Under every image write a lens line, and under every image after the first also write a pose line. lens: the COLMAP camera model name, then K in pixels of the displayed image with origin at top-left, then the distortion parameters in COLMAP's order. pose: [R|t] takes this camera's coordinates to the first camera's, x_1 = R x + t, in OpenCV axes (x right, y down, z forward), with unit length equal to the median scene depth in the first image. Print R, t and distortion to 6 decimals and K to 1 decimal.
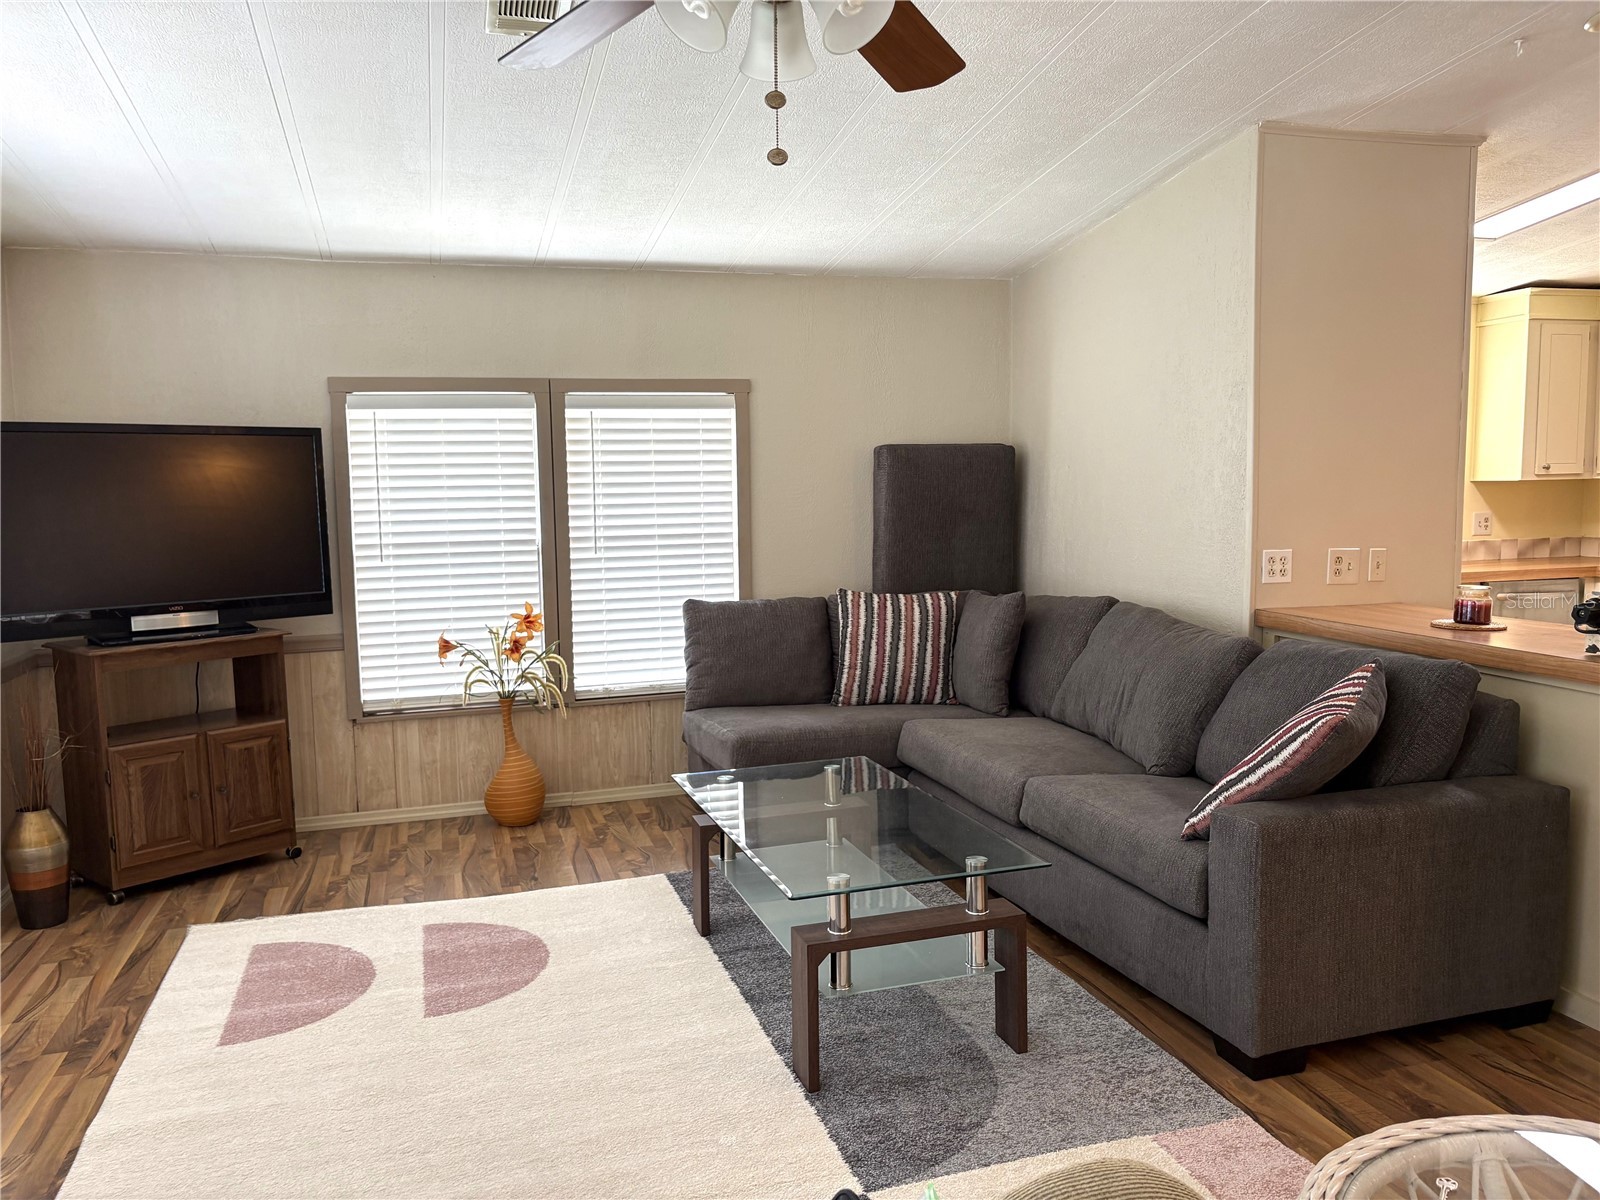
lens RADIAL K [[1217.0, 0, 790.6], [0, 1217.0, 606.6], [0, 0, 1]] dist [0.056763, -0.056152]
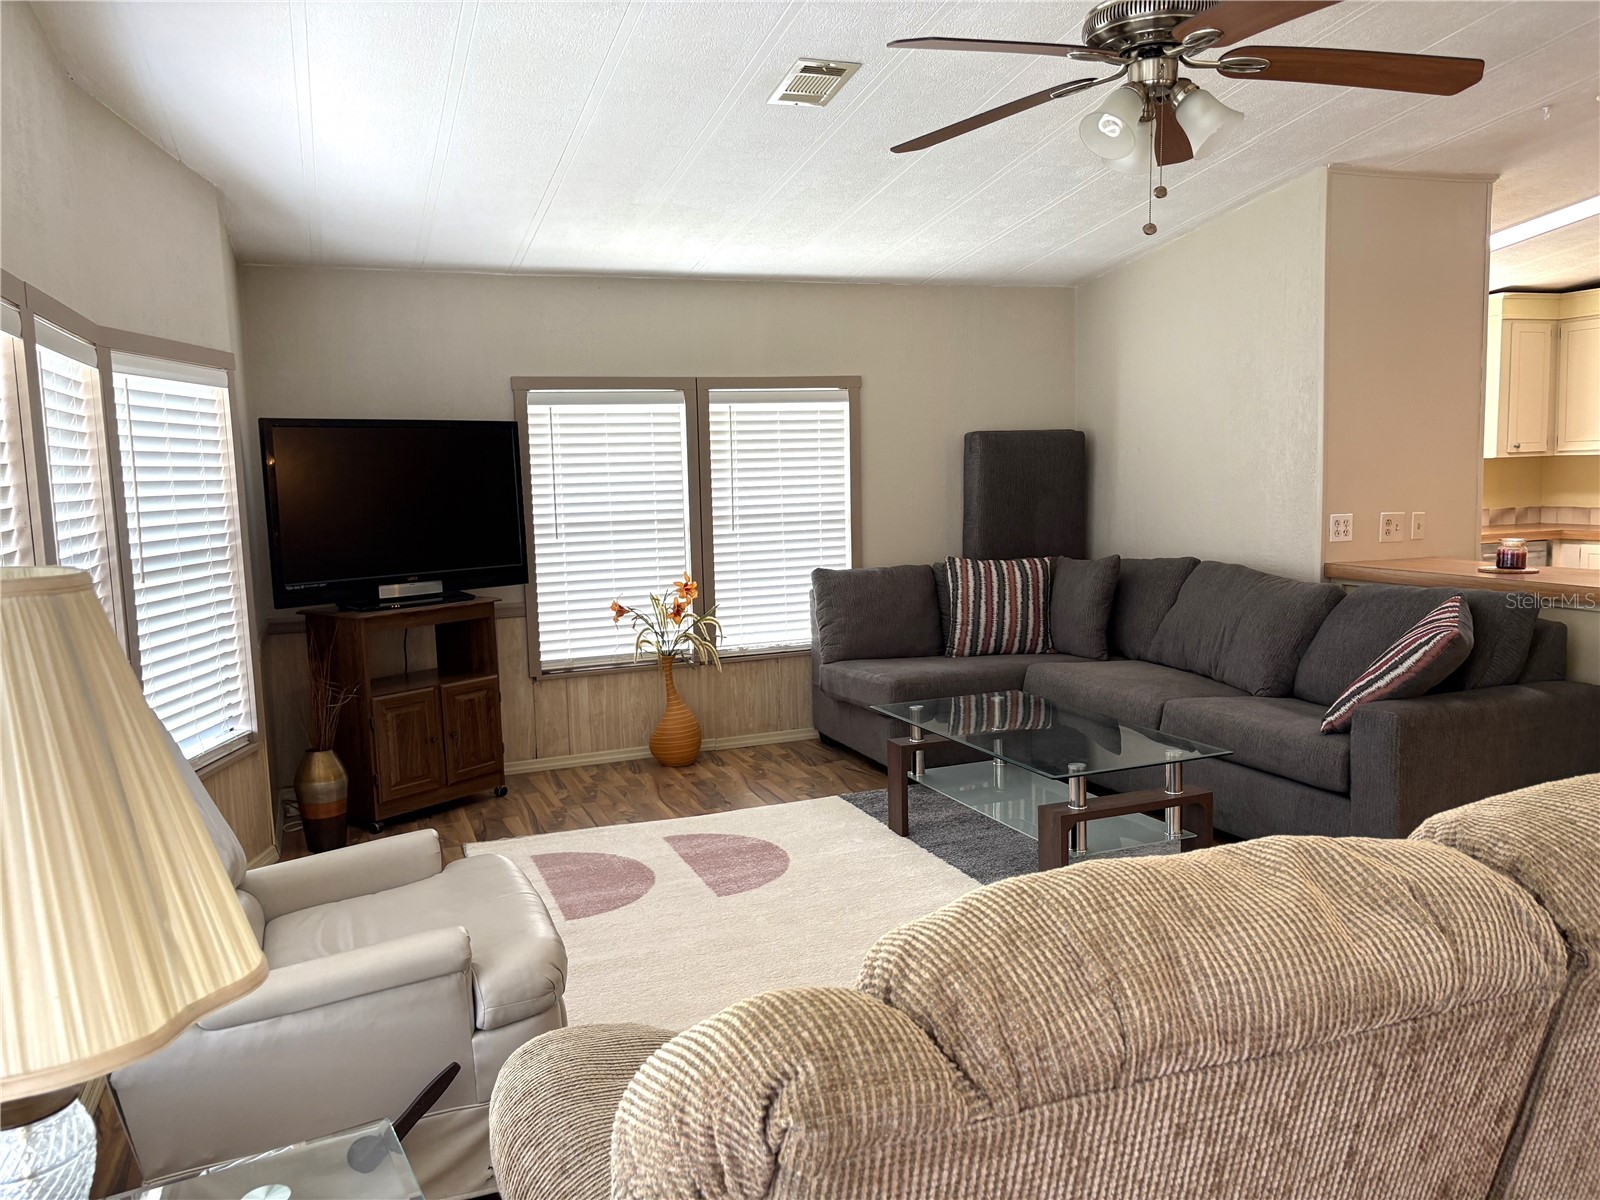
lens RADIAL K [[1217.0, 0, 790.0], [0, 1217.0, 604.1], [0, 0, 1]] dist [0.056763, -0.056152]
pose [[0.997654, -0.018265, 0.065971, -0.205283], [0.017885, 0.999820, 0.006339, 0.022291], [-0.066075, -0.005144, 0.997801, -0.160231]]
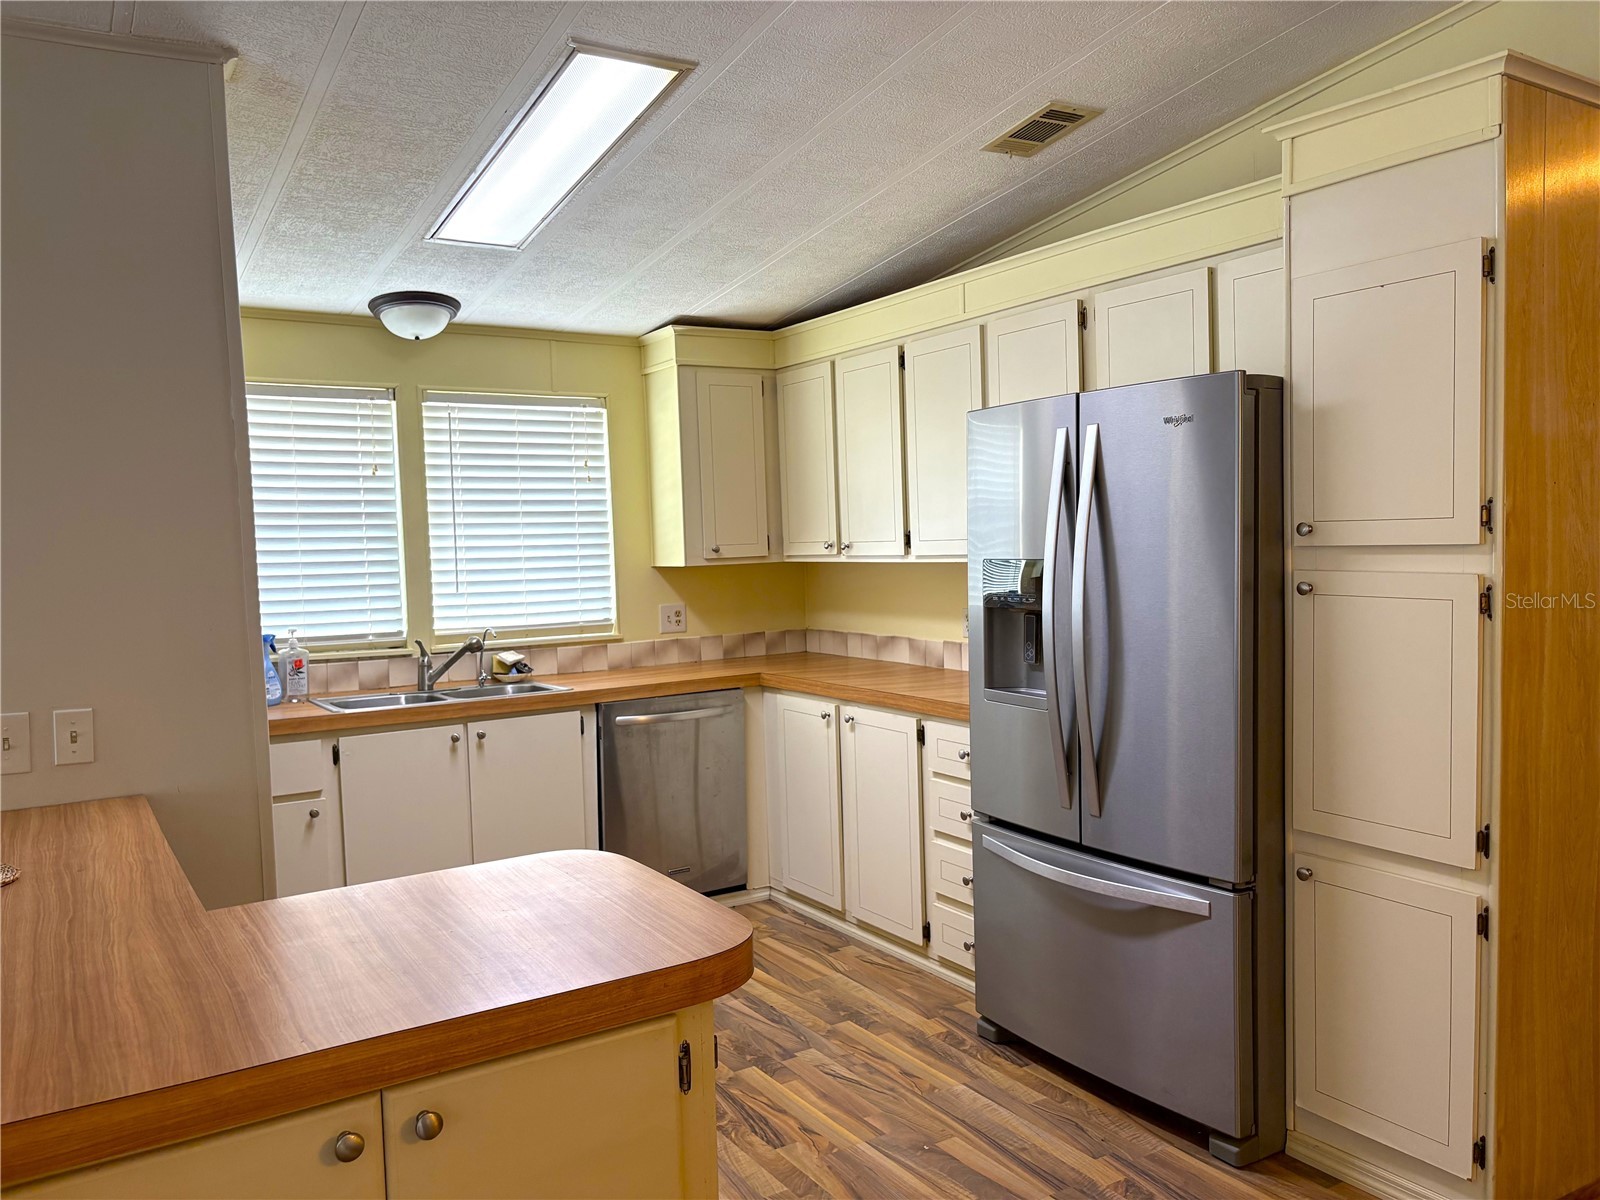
lens RADIAL K [[1217.0, 0, 795.7], [0, 1217.0, 622.1], [0, 0, 1]] dist [0.056763, -0.056152]
pose [[0.962799, -0.033094, 0.268185, 0.600652], [0.043318, 0.998539, -0.032296, -0.050421], [-0.266724, 0.042712, 0.962826, 0.298896]]
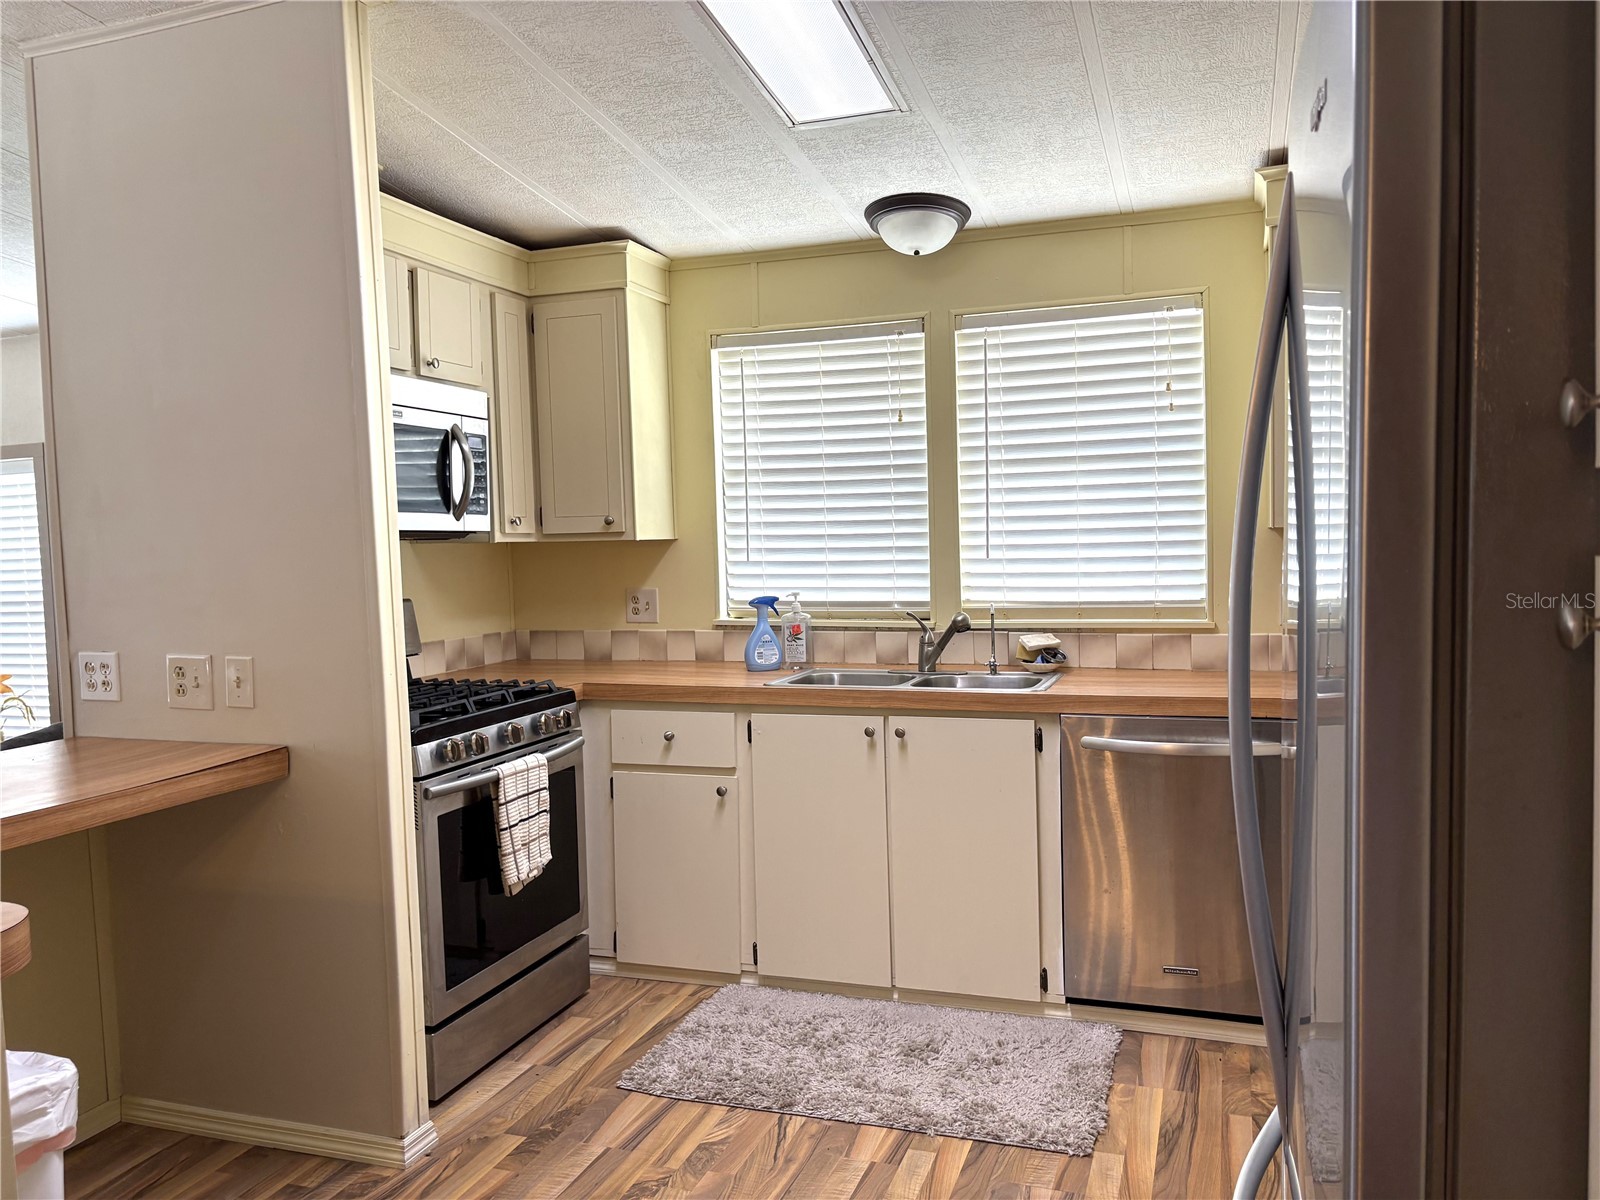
lens RADIAL K [[1217.0, 0, 803.3], [0, 1217.0, 603.9], [0, 0, 1]] dist [0.056763, -0.056152]
pose [[0.808010, 0.025204, -0.588629, 0.992056], [-0.041905, 0.999013, -0.014748, -0.070583], [0.587677, 0.036583, 0.808268, 0.600183]]
